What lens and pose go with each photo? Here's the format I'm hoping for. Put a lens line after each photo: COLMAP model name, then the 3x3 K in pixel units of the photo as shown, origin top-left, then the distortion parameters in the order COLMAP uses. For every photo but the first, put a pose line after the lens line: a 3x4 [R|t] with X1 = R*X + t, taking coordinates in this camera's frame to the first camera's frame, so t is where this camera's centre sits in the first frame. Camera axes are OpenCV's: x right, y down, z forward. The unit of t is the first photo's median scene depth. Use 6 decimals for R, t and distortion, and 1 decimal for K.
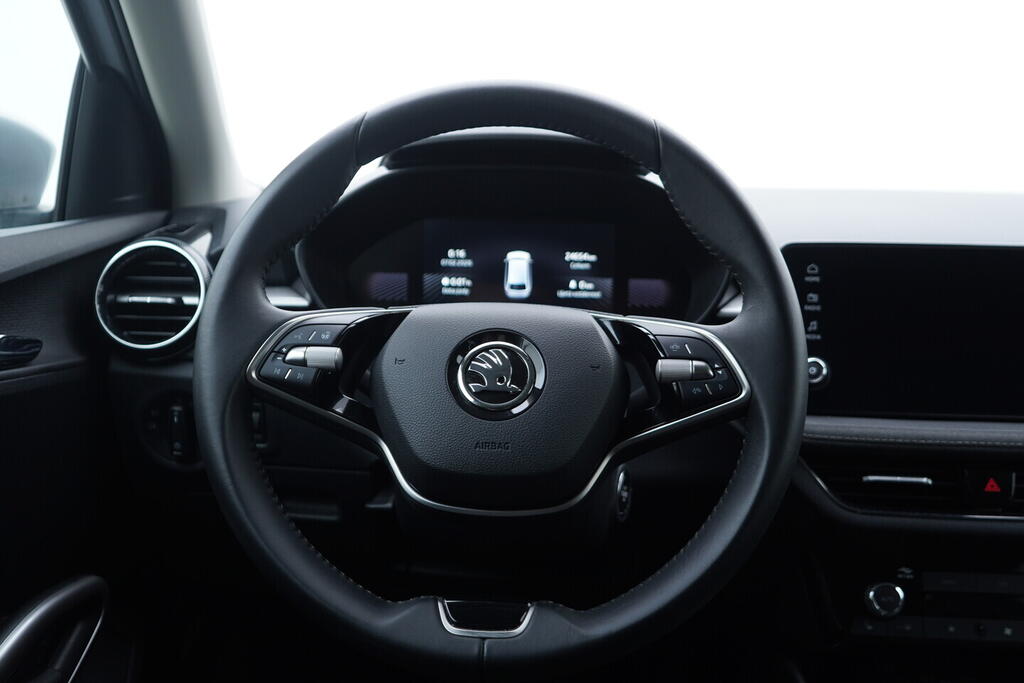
lens RADIAL K [[1033.0, 0, 509.1], [0, 1033.0, 345.7], [0, 0, 1]] dist [-0.005242, 0.000000]
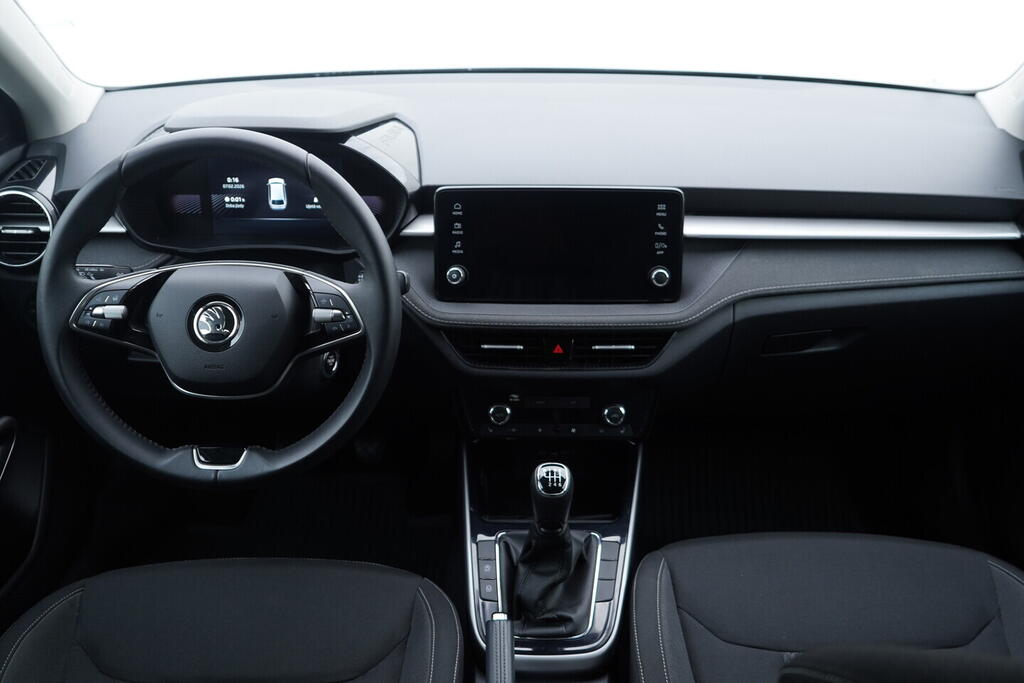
lens RADIAL K [[1033.0, 0, 512.1], [0, 1033.0, 336.6], [0, 0, 1]] dist [-0.005242, 0.000000]
pose [[0.998889, -0.031322, 0.035222, 0.398281], [0.019414, 0.954335, 0.298107, -0.431413], [-0.042951, -0.297092, 0.953883, -0.628890]]
